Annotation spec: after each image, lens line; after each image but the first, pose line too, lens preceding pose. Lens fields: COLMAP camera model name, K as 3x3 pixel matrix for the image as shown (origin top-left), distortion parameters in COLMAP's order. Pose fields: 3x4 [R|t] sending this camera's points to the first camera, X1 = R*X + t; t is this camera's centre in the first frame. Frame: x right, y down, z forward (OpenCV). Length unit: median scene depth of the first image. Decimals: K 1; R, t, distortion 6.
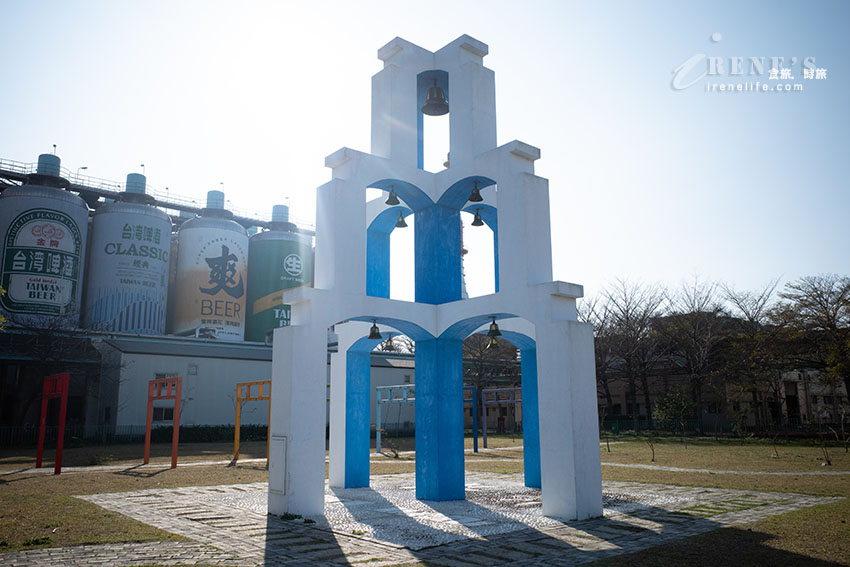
lens RADIAL K [[673.0, 0, 422.3], [0, 673.0, 284.9], [0, 0, 1]] dist [-0.046801, 0.053708]
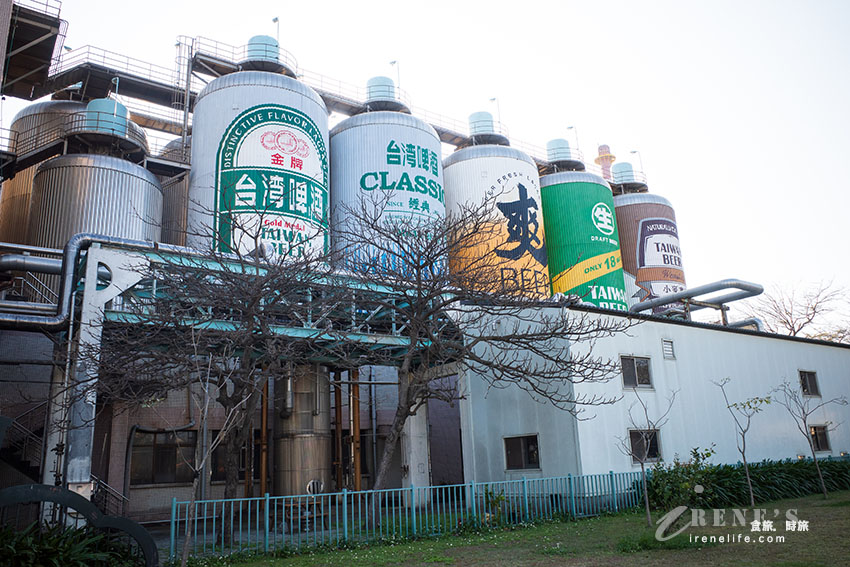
lens RADIAL K [[673.0, 0, 429.5], [0, 673.0, 283.6], [0, 0, 1]] dist [-0.046801, 0.053708]
pose [[0.996638, -0.058812, -0.057049, -0.385391], [0.054353, 0.995565, -0.076792, 0.086246], [0.061312, 0.073433, 0.995414, 0.411363]]
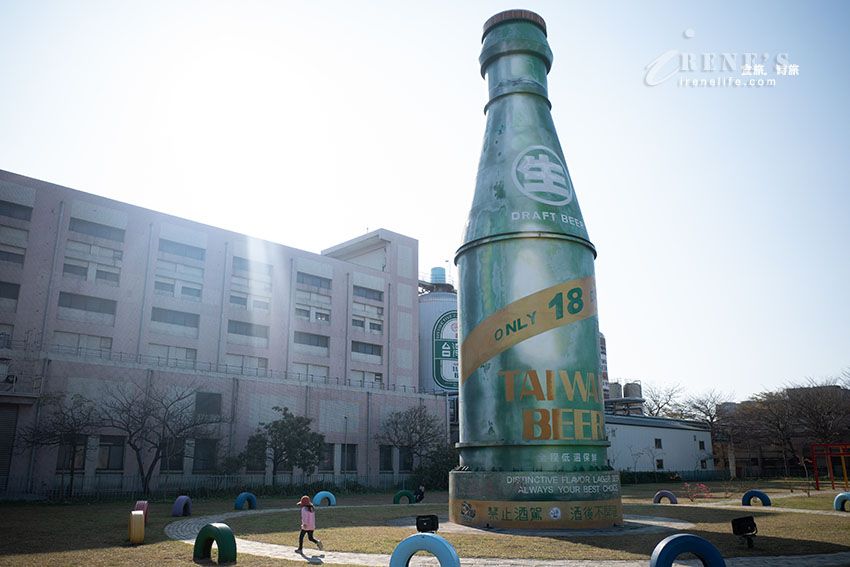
lens RADIAL K [[673.0, 0, 423.7], [0, 673.0, 282.0], [0, 0, 1]] dist [-0.046801, 0.053708]
pose [[0.996506, 0.028172, 0.078630, -0.696932], [-0.022191, 0.996866, -0.075934, -0.063140], [-0.080523, 0.073924, 0.994008, -0.337887]]
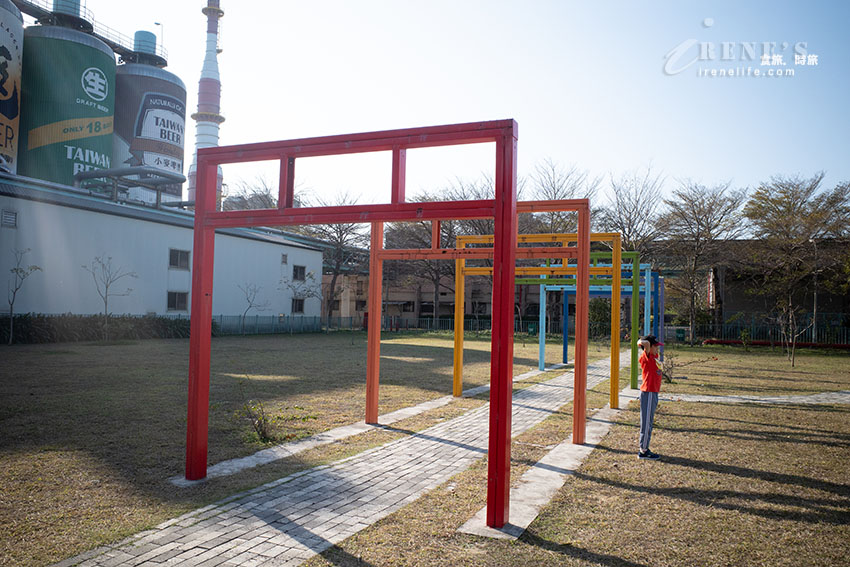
lens RADIAL K [[673.0, 0, 426.4], [0, 673.0, 283.8], [0, 0, 1]] dist [-0.046801, 0.053708]
pose [[0.888071, 0.050167, 0.456961, -0.227069], [-0.119499, 0.985048, 0.124095, 0.054047], [-0.443903, -0.164812, 0.880788, 0.259336]]
